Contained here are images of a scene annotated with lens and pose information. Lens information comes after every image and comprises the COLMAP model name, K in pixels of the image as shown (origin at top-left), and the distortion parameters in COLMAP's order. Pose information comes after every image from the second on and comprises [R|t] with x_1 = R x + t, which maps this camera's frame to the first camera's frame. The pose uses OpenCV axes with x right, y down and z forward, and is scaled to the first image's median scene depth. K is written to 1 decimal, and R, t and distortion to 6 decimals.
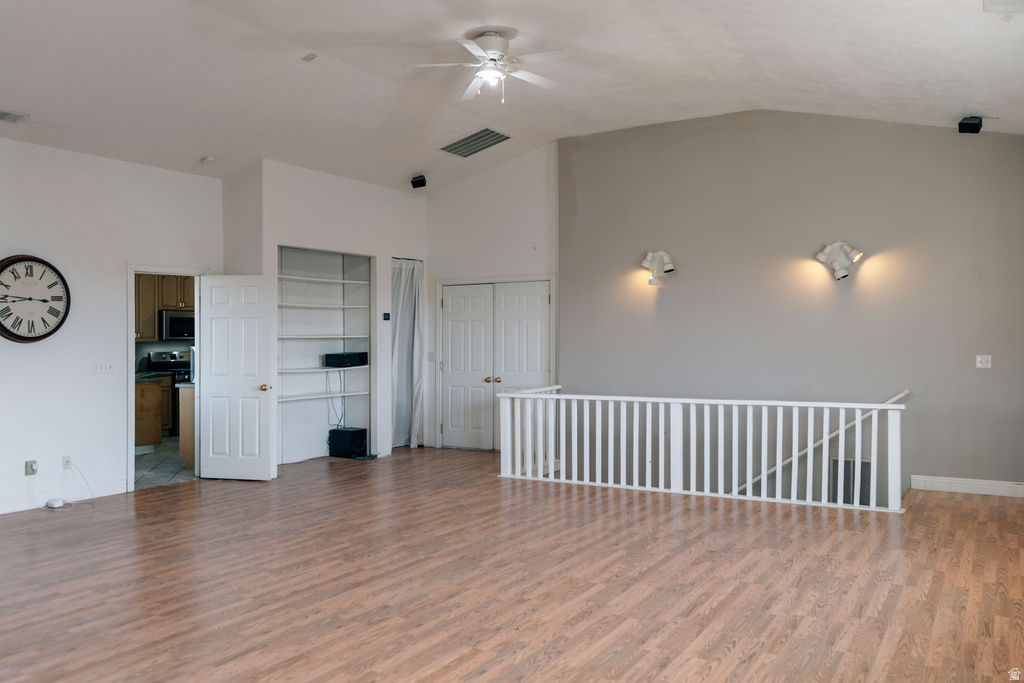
lens RADIAL K [[841.6, 0, 487.7], [0, 841.6, 341.2], [0, 0, 1]] dist [-0.001380, -0.005113]
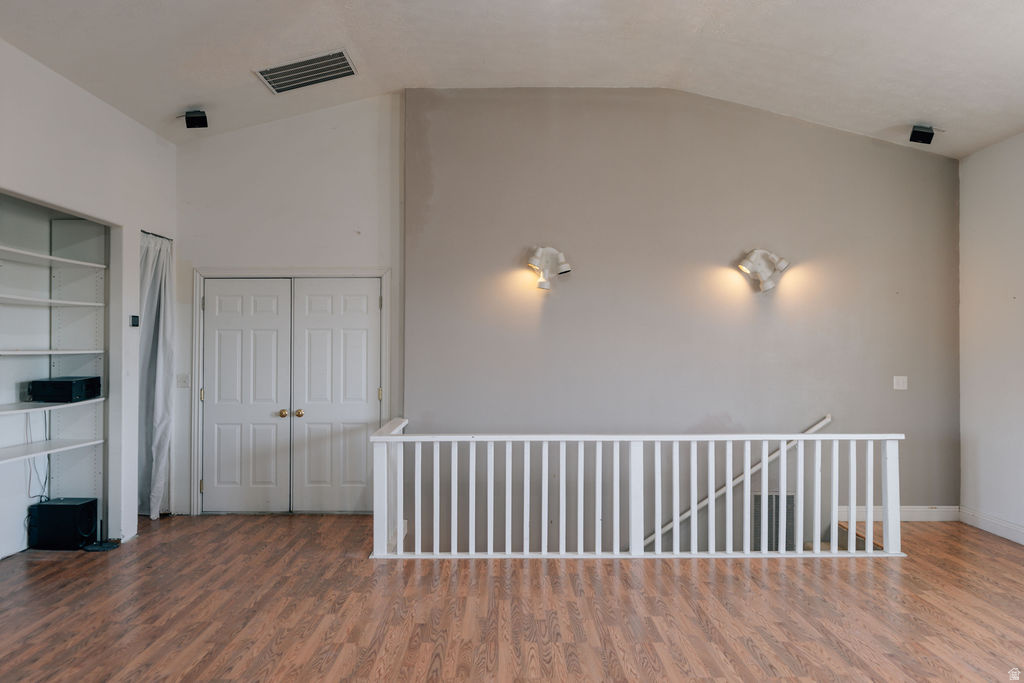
lens RADIAL K [[841.6, 0, 487.7], [0, 841.6, 341.2], [0, 0, 1]] dist [-0.001380, -0.005113]
pose [[0.847319, 0.010452, 0.530982, -0.242833], [-0.003763, 0.999899, -0.013678, -0.006445], [-0.531071, 0.009592, 0.847273, 0.326165]]
